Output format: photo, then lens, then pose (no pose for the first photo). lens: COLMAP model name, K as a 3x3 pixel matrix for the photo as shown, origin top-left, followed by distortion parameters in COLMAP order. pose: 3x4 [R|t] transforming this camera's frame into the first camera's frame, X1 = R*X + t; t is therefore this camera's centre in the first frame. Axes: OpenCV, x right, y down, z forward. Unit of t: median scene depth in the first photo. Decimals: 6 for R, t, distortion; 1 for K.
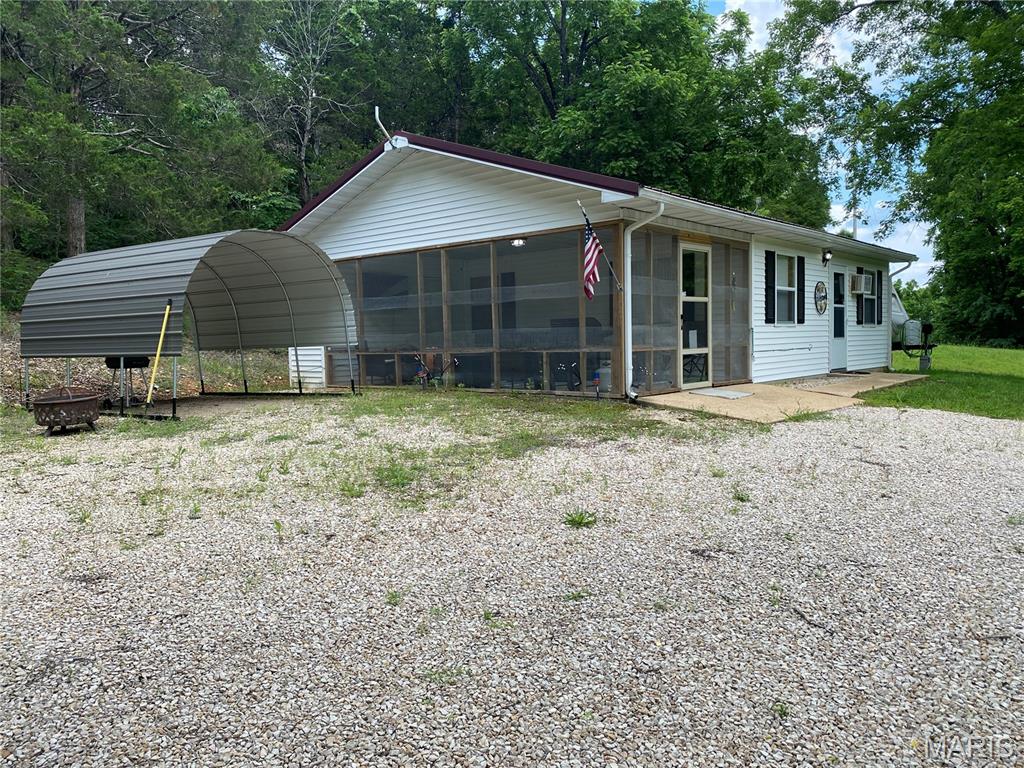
lens RADIAL K [[788.7, 0, 512.1], [0, 788.7, 385.0], [0, 0, 1]] dist [0.004960, 0.001674]
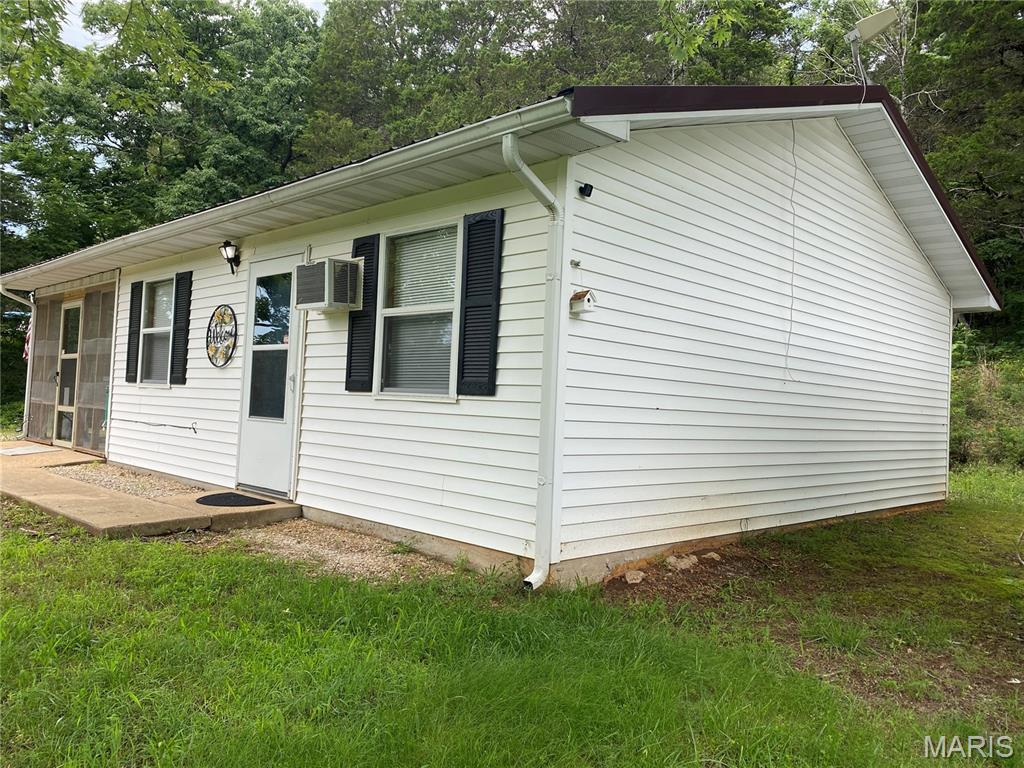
lens RADIAL K [[788.7, 0, 512.1], [0, 788.7, 381.7], [0, 0, 1]] dist [0.004960, 0.001674]
pose [[-0.068280, -0.029017, -0.997244, 1.016867], [-0.118886, 0.992691, -0.020745, -0.105676], [0.990557, 0.117142, -0.071230, 1.399630]]
